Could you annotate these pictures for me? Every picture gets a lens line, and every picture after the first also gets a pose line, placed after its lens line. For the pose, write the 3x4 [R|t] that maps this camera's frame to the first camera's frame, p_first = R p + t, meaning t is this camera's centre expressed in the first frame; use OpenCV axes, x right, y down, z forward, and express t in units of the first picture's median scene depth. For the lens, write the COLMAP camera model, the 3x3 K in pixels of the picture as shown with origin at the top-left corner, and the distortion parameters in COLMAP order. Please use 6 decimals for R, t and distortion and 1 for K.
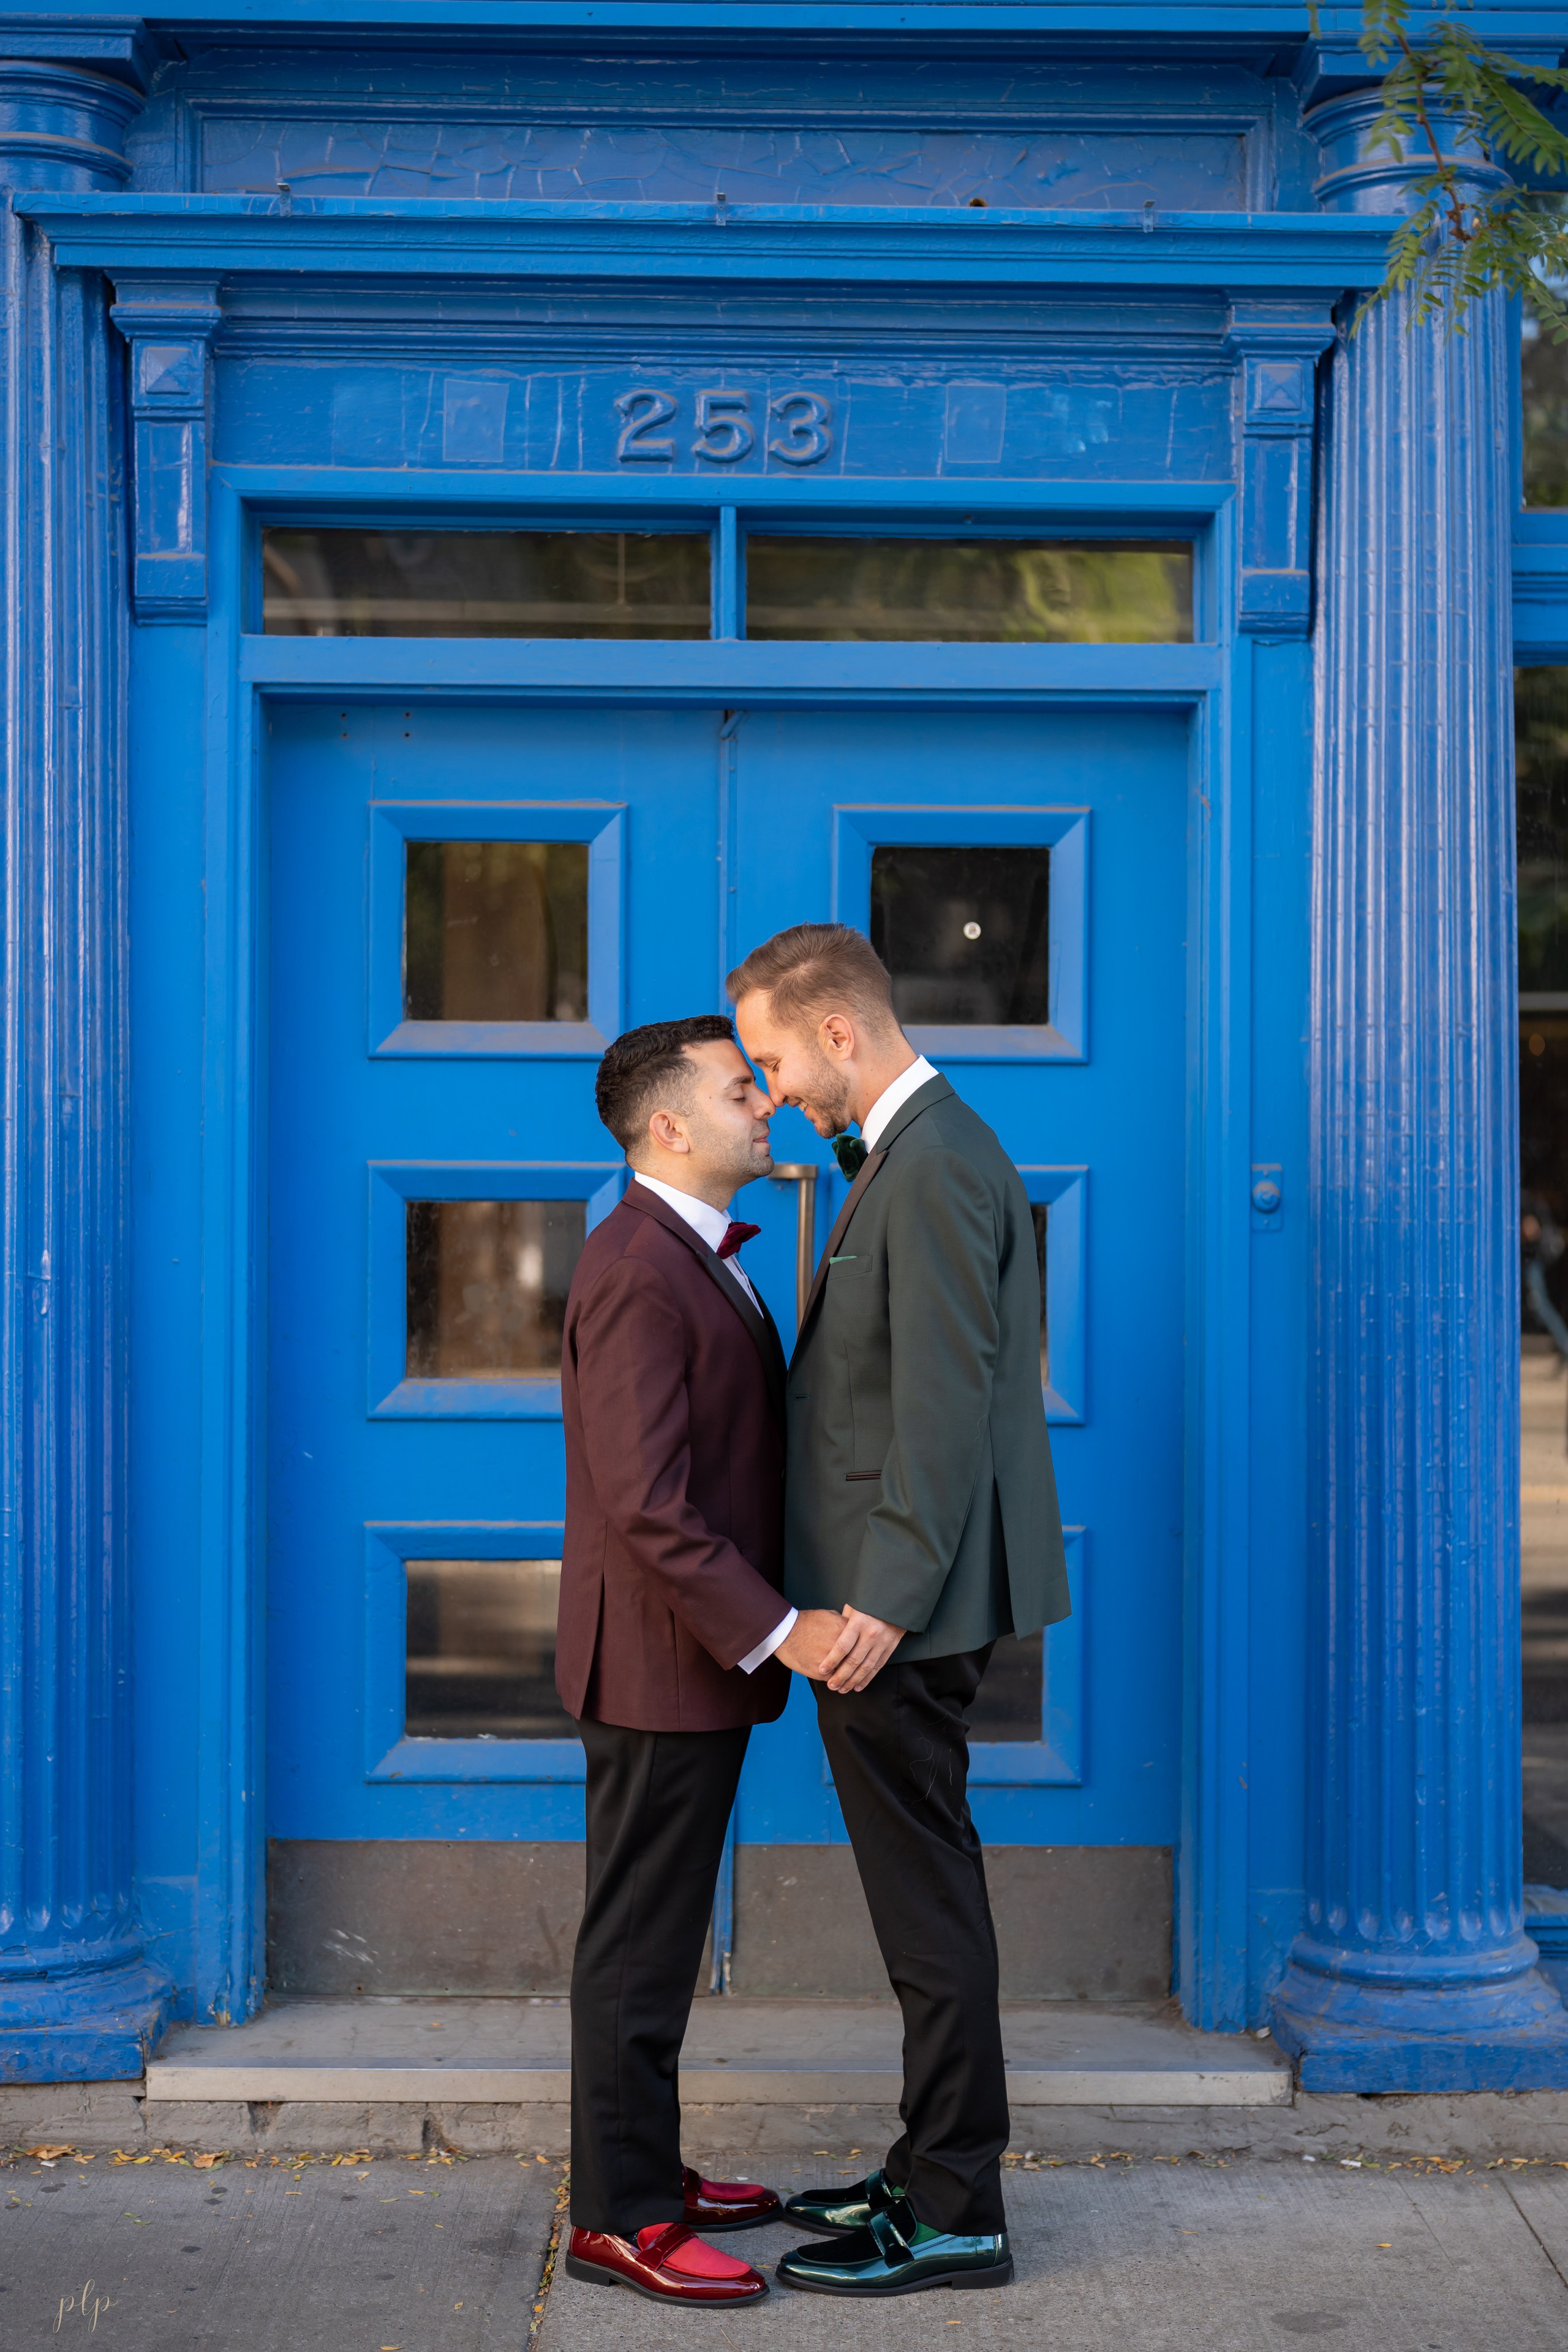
lens RADIAL K [[3455.5, 0, 718.5], [0, 3455.5, 1179.8], [0, 0, 1]] dist [-0.013587, 0.106469]
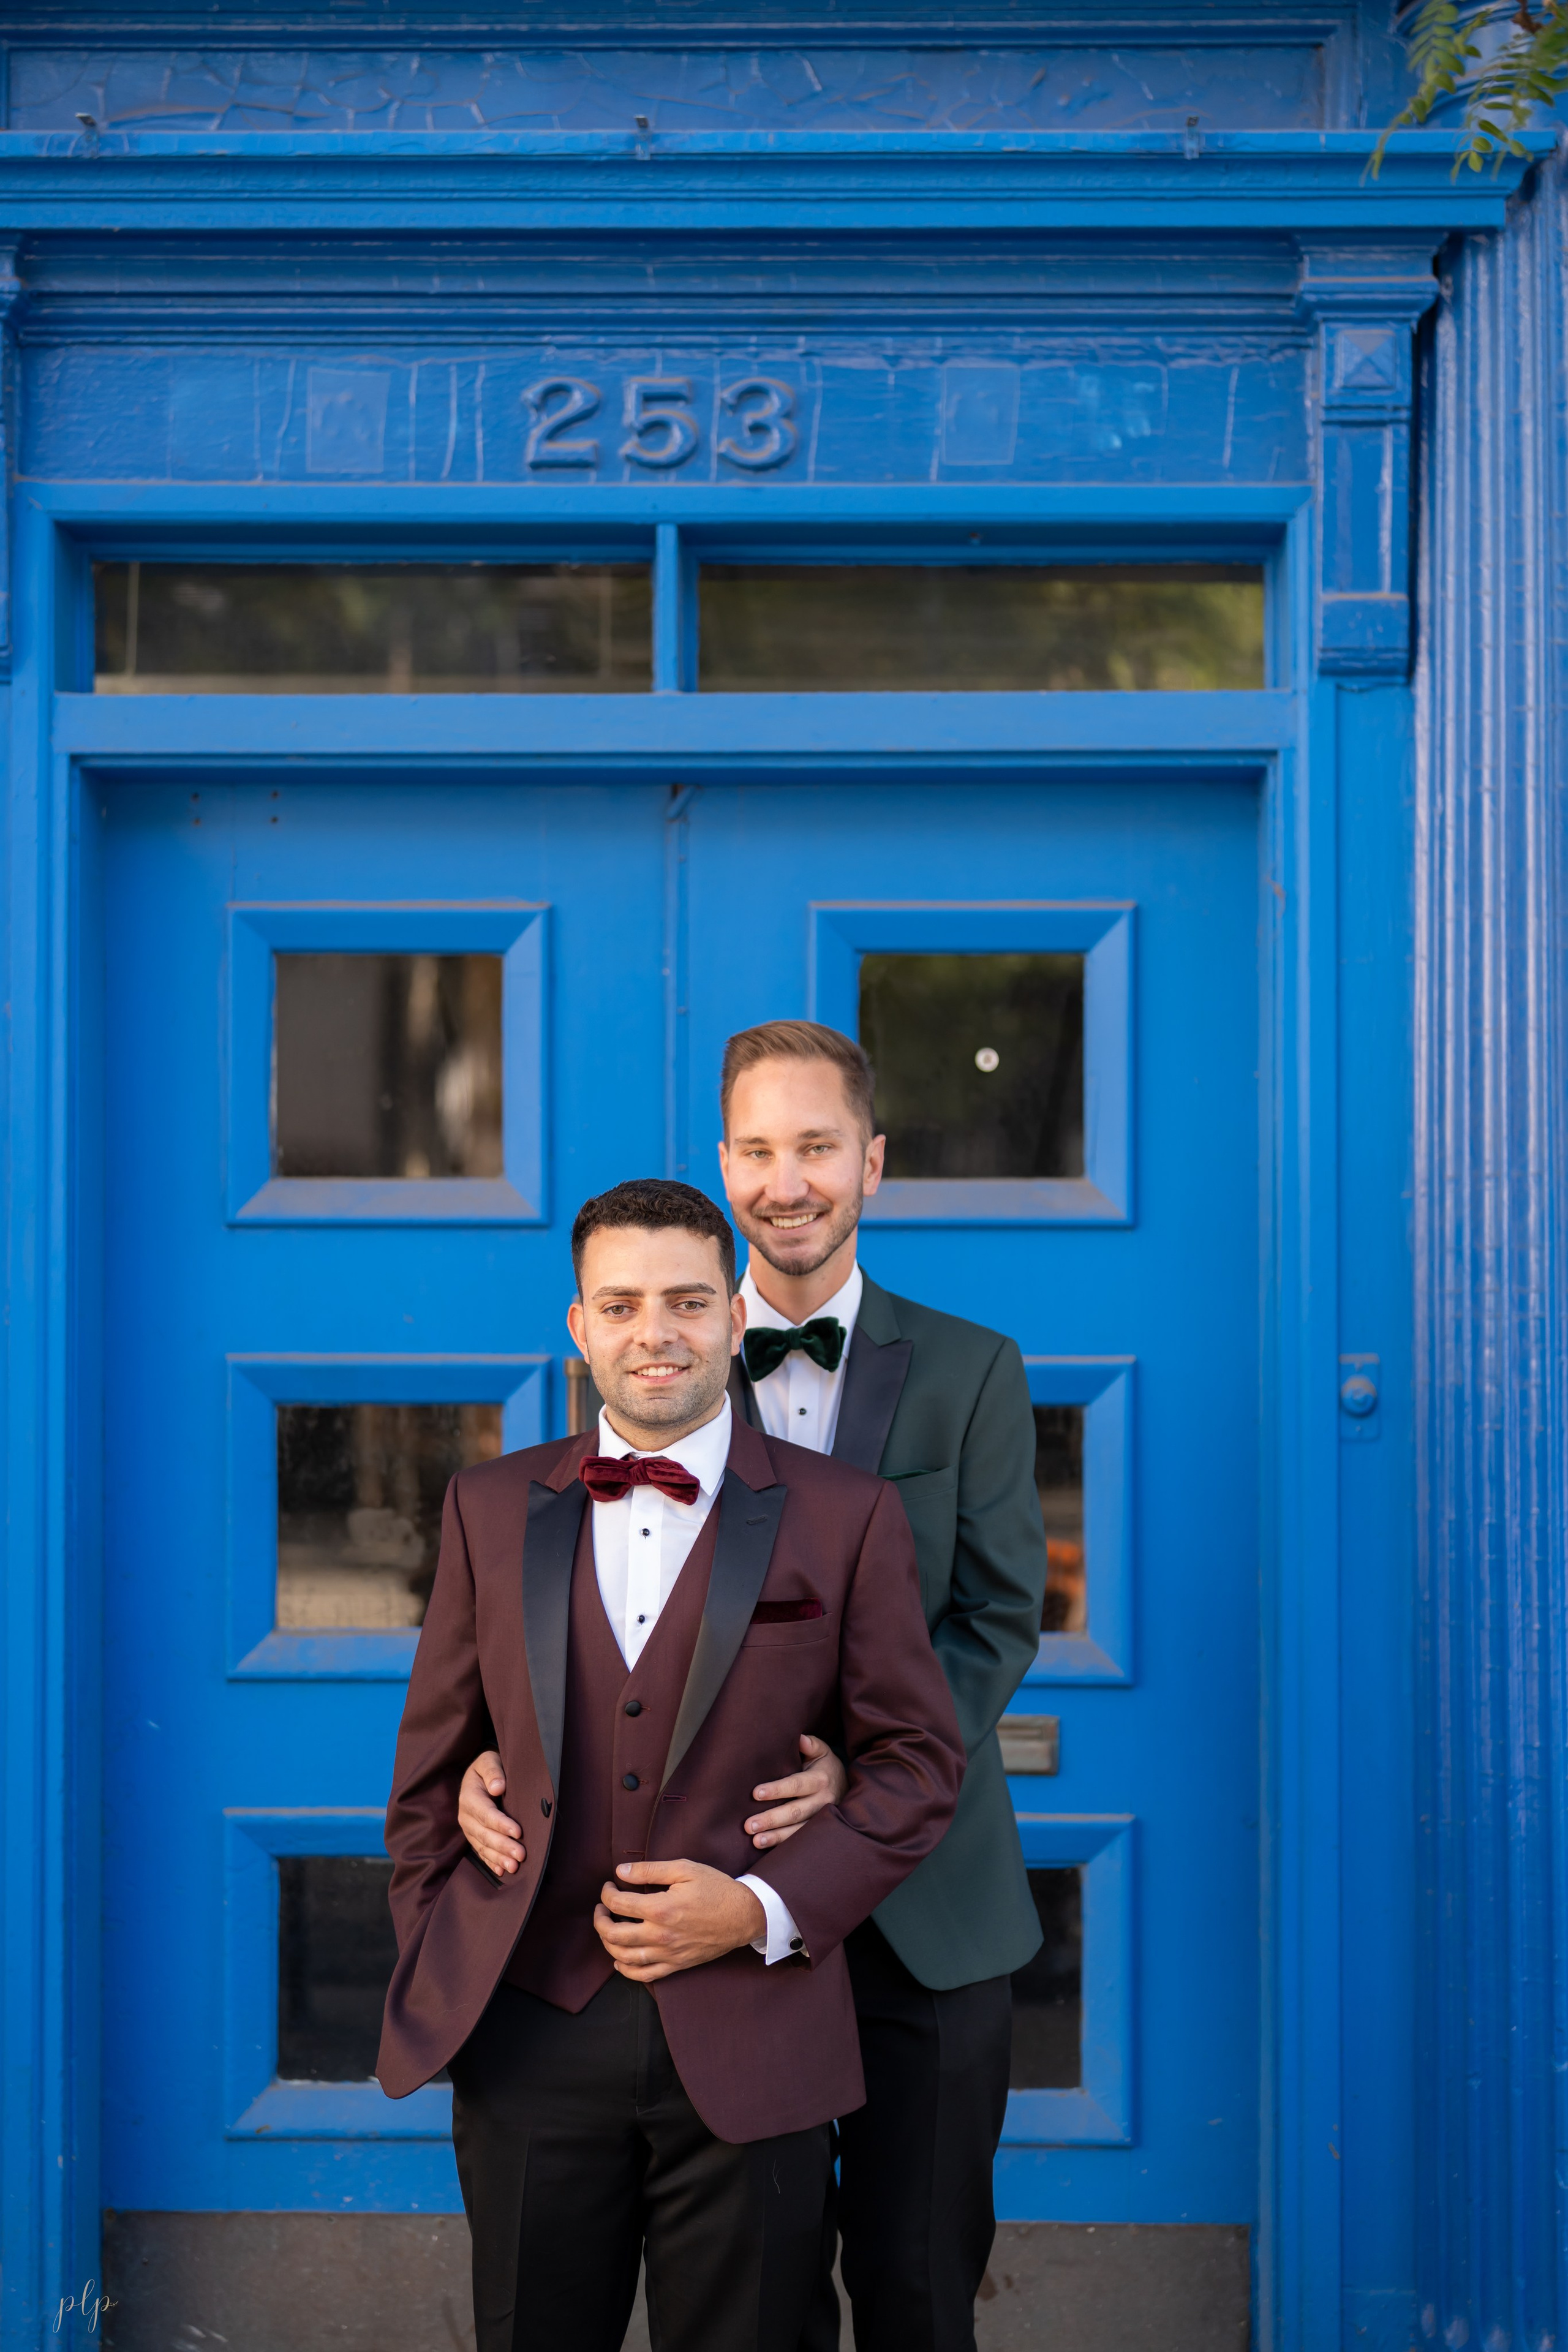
lens RADIAL K [[3450.6, 0, 786.7], [0, 3450.6, 1283.6], [0, 0, 1]] dist [0.005881, -0.011264]
pose [[0.999201, -0.005535, -0.039586, 0.060569], [0.004937, 0.999872, -0.015200, -0.009330], [0.039665, 0.014992, 0.999101, 0.216278]]
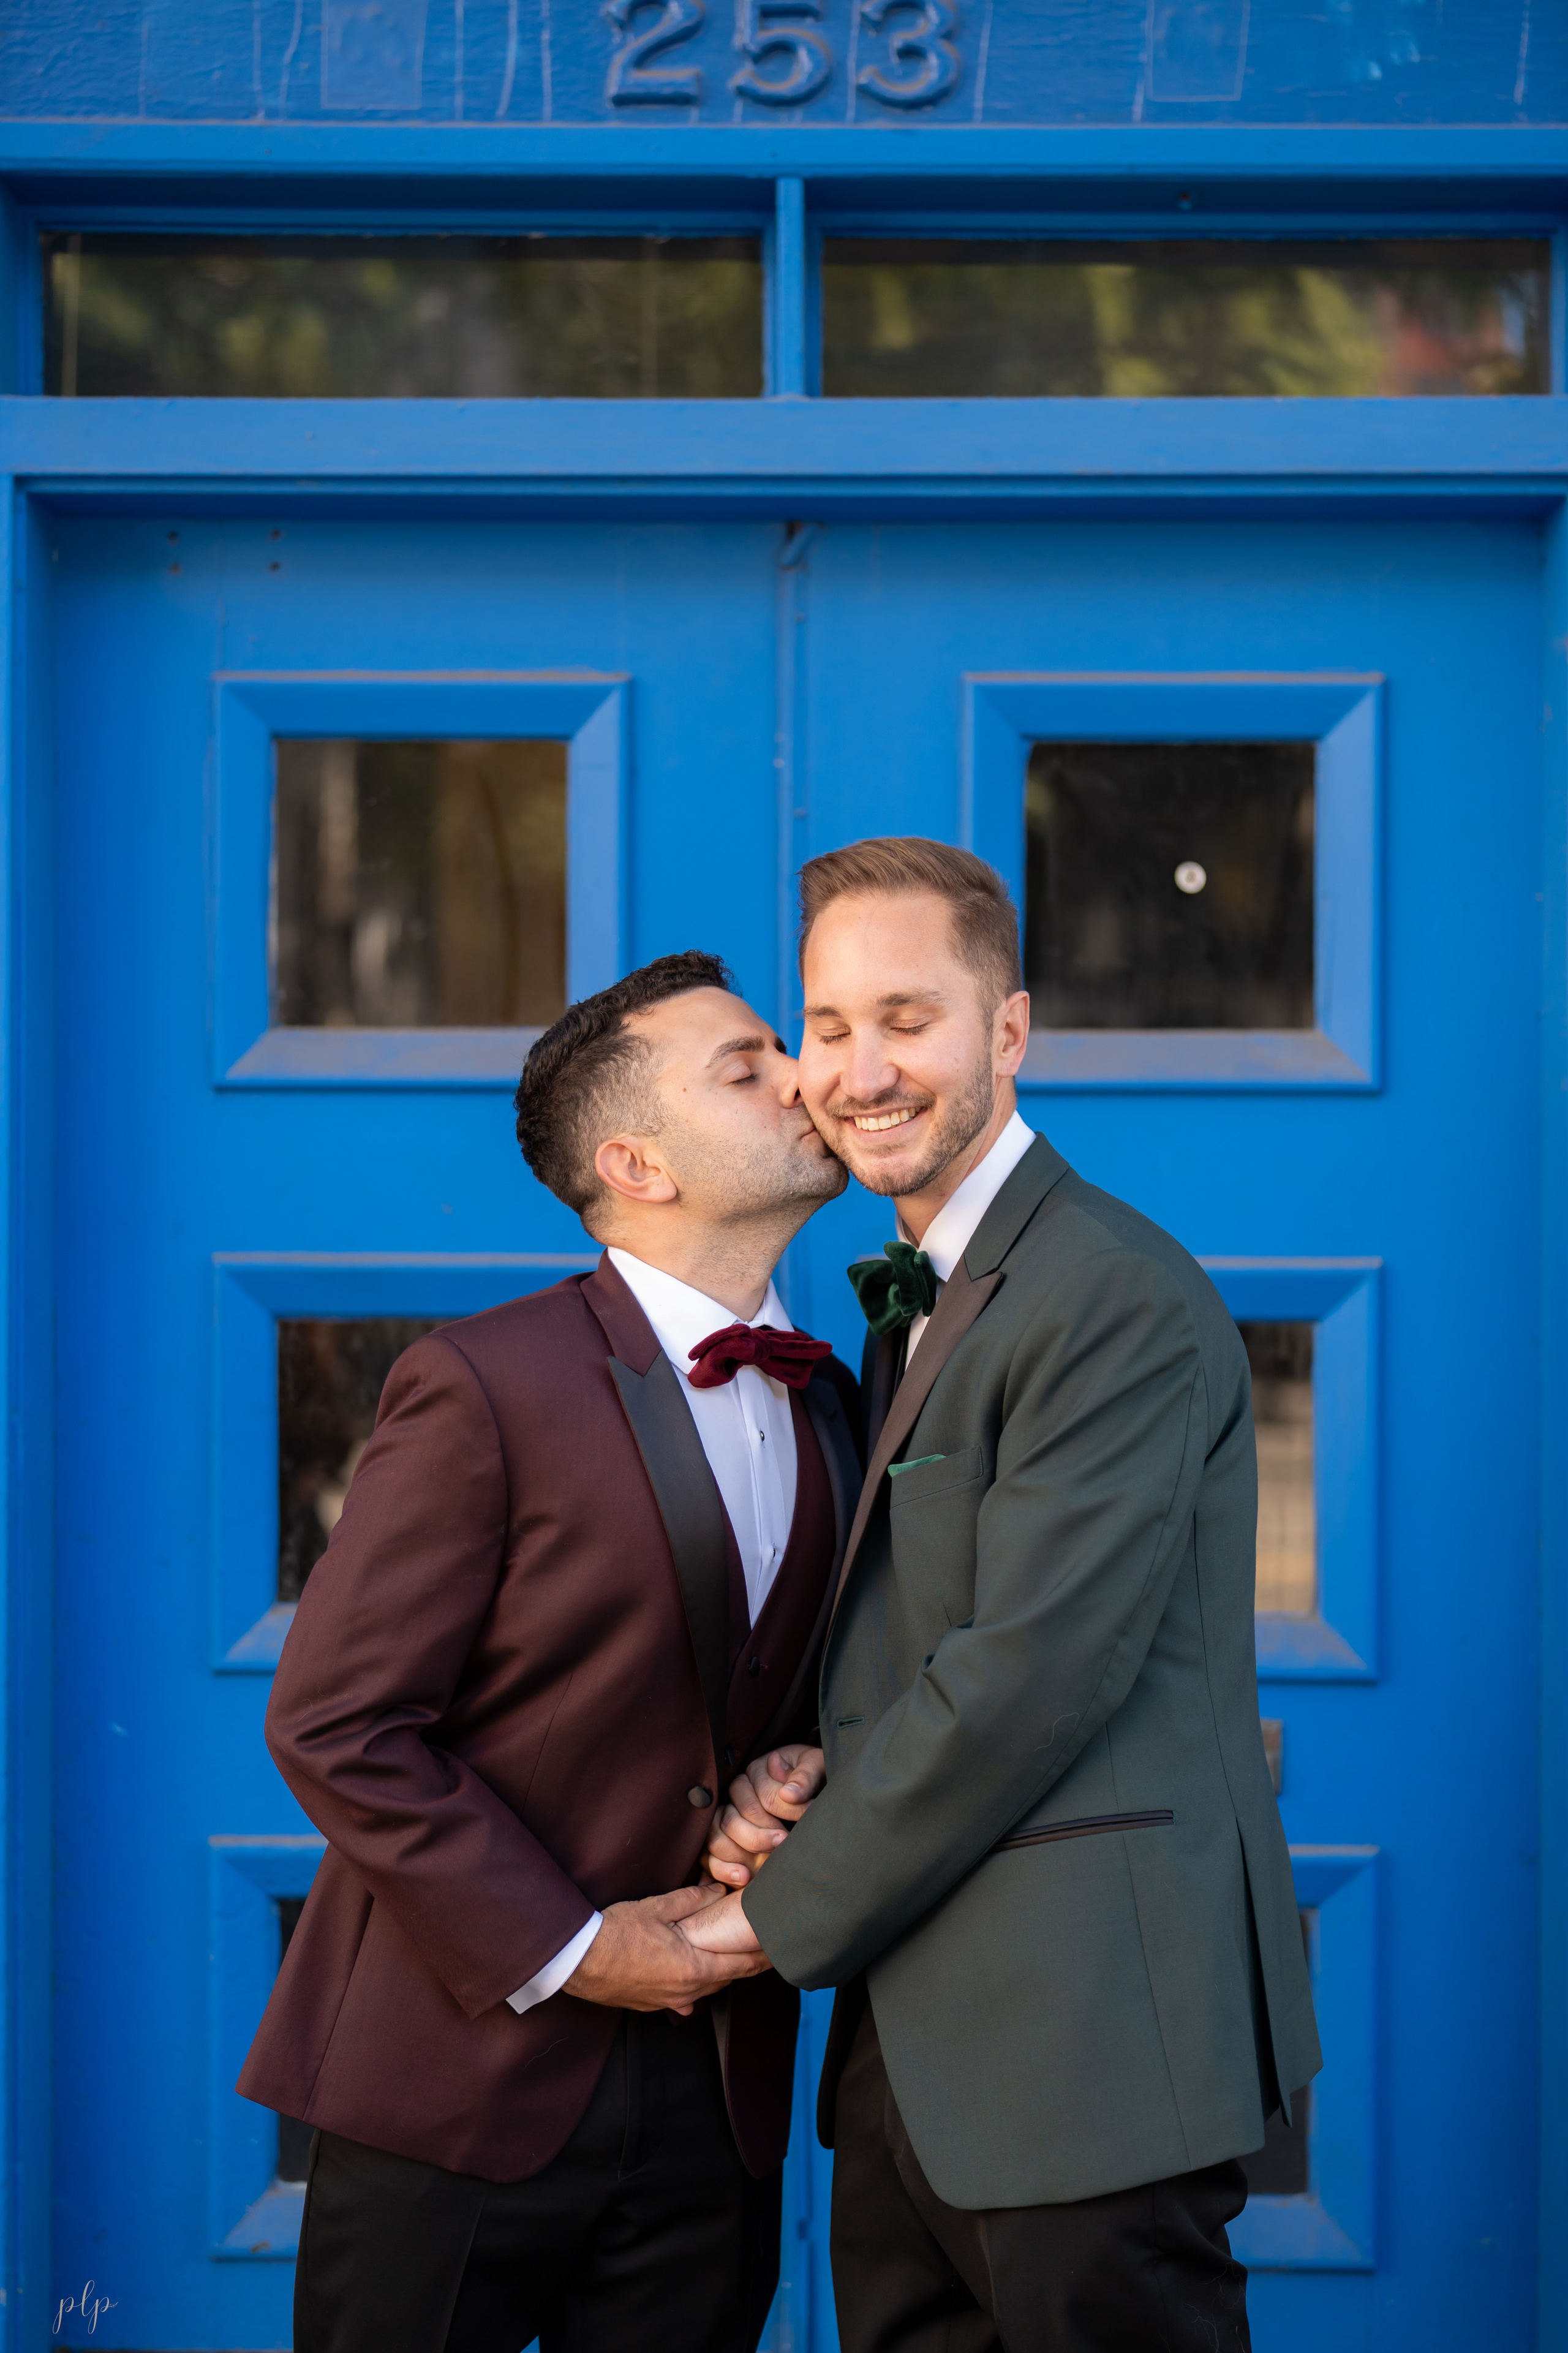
lens RADIAL K [[3614.6, 0, 722.7], [0, 3614.6, 1220.8], [0, 0, 1]] dist [-0.008509, 0.136542]
pose [[0.999560, -0.003130, -0.029483, 0.009175], [0.003052, 0.999992, -0.002718, -0.009686], [0.029492, 0.002627, 0.999562, 0.364595]]
